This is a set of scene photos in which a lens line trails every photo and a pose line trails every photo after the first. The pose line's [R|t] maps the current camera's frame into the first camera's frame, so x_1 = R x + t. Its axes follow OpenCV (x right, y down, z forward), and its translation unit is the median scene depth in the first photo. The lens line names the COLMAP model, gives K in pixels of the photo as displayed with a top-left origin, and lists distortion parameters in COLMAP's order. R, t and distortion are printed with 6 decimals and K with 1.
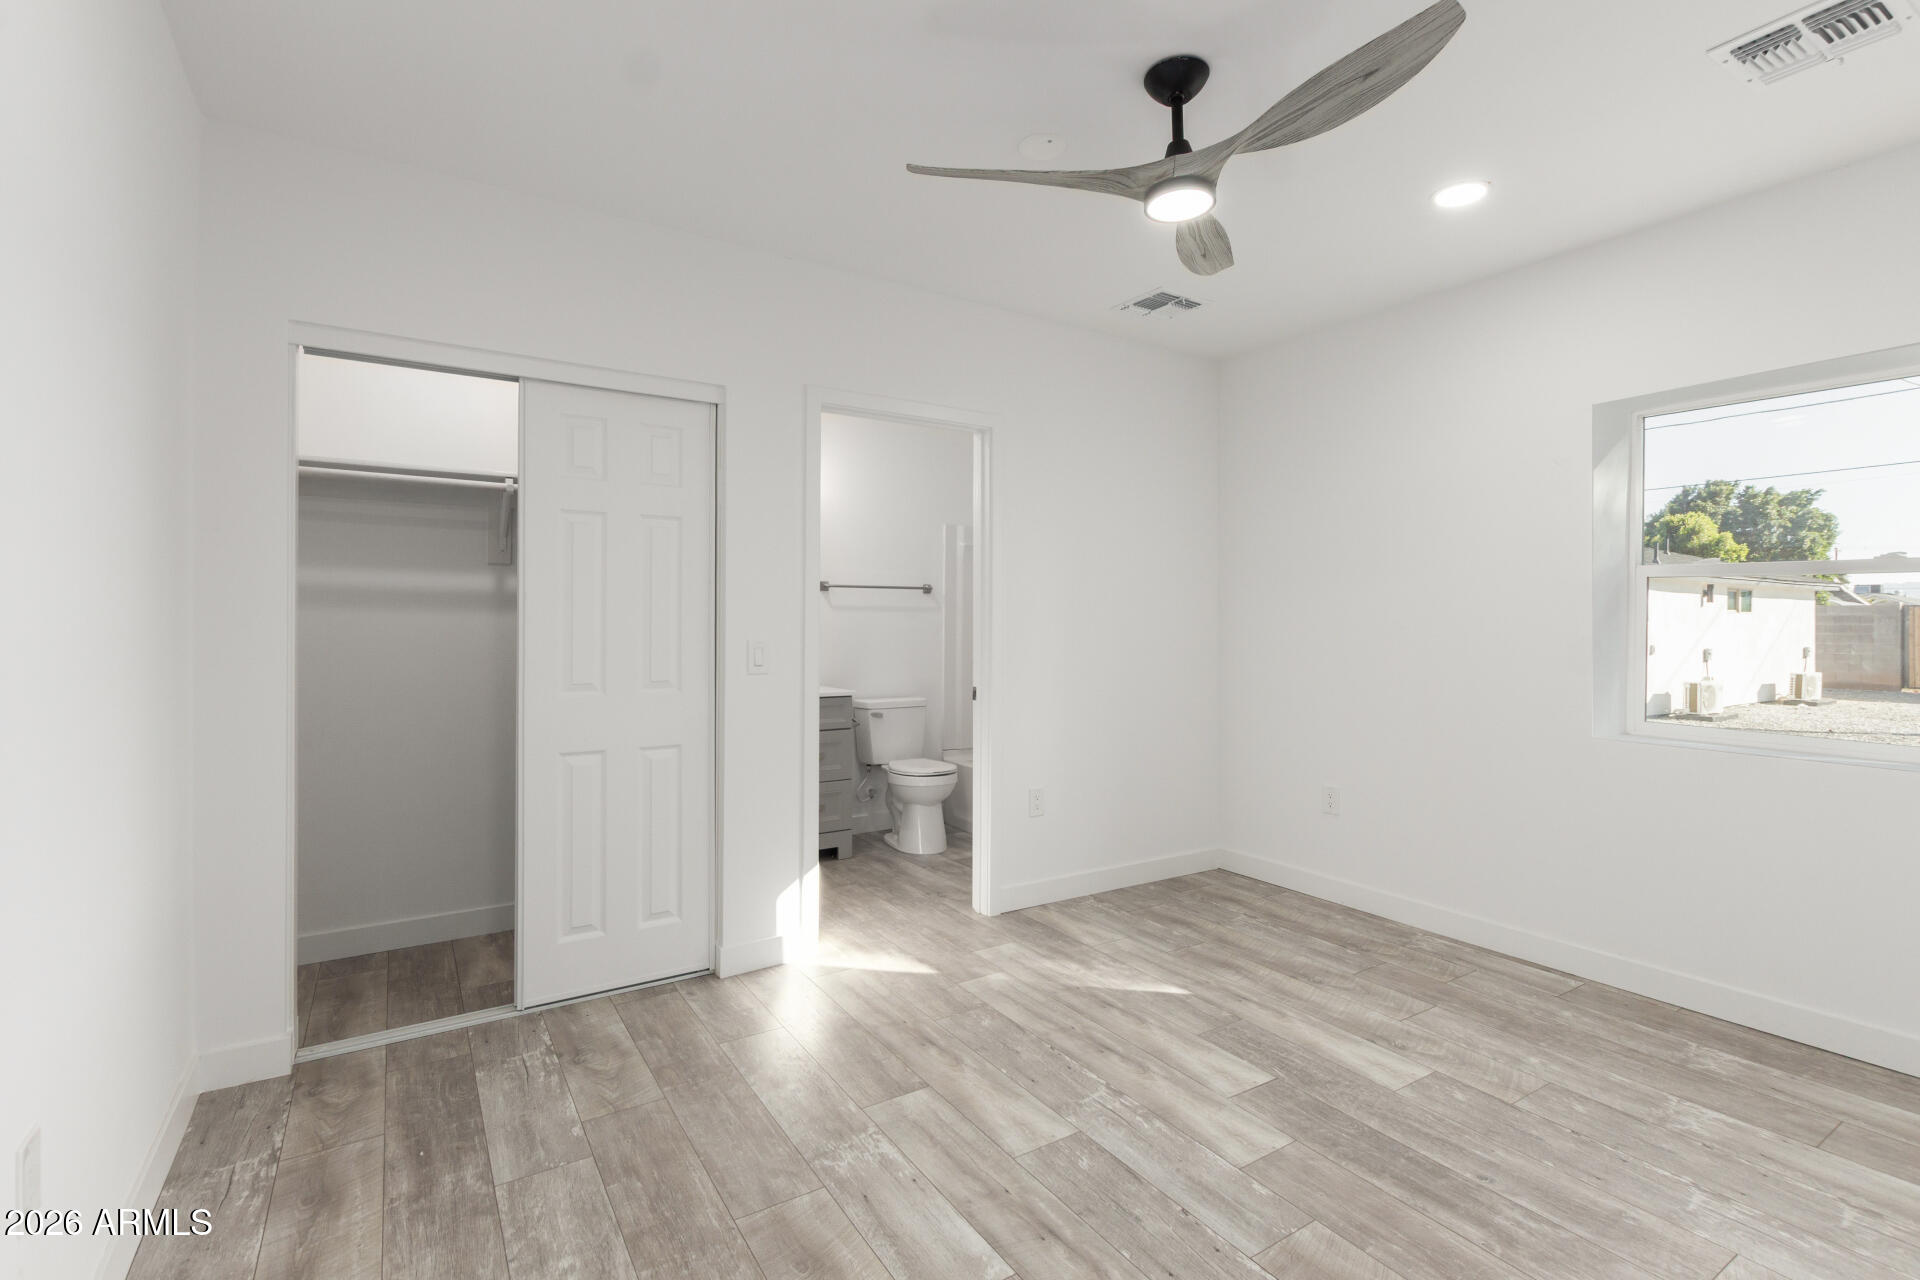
lens RADIAL K [[876.4, 0, 959.6], [0, 876.4, 623.5], [0, 0, 1]] dist [0.007655, -0.004035]
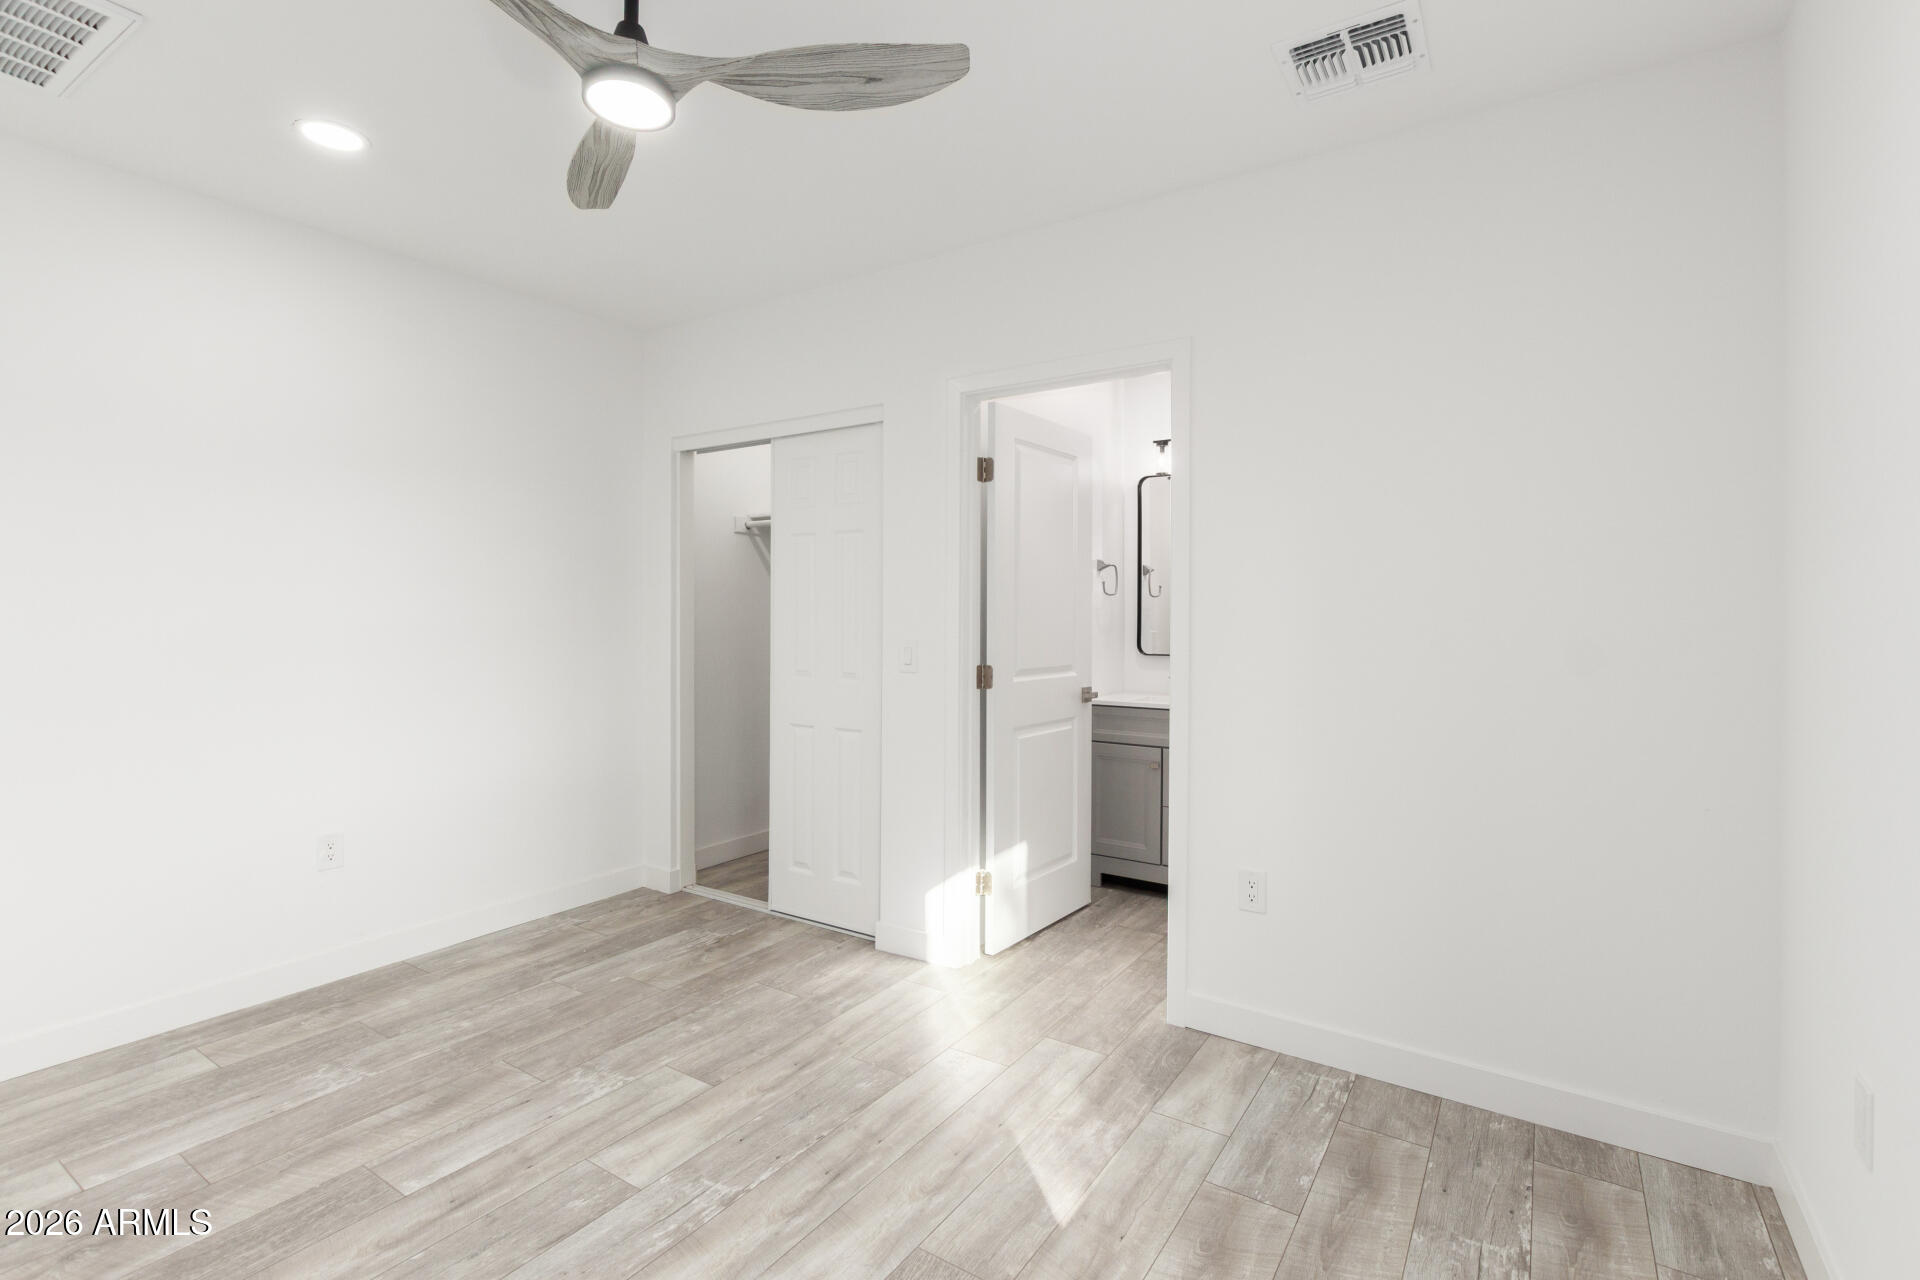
lens RADIAL K [[876.4, 0, 967.4], [0, 876.4, 613.4], [0, 0, 1]] dist [0.007655, -0.004035]
pose [[0.411549, -0.003675, -0.911380, 0.925489], [-0.003616, 0.999977, -0.005665, -0.008202], [0.911380, 0.005627, 0.411526, 0.783803]]
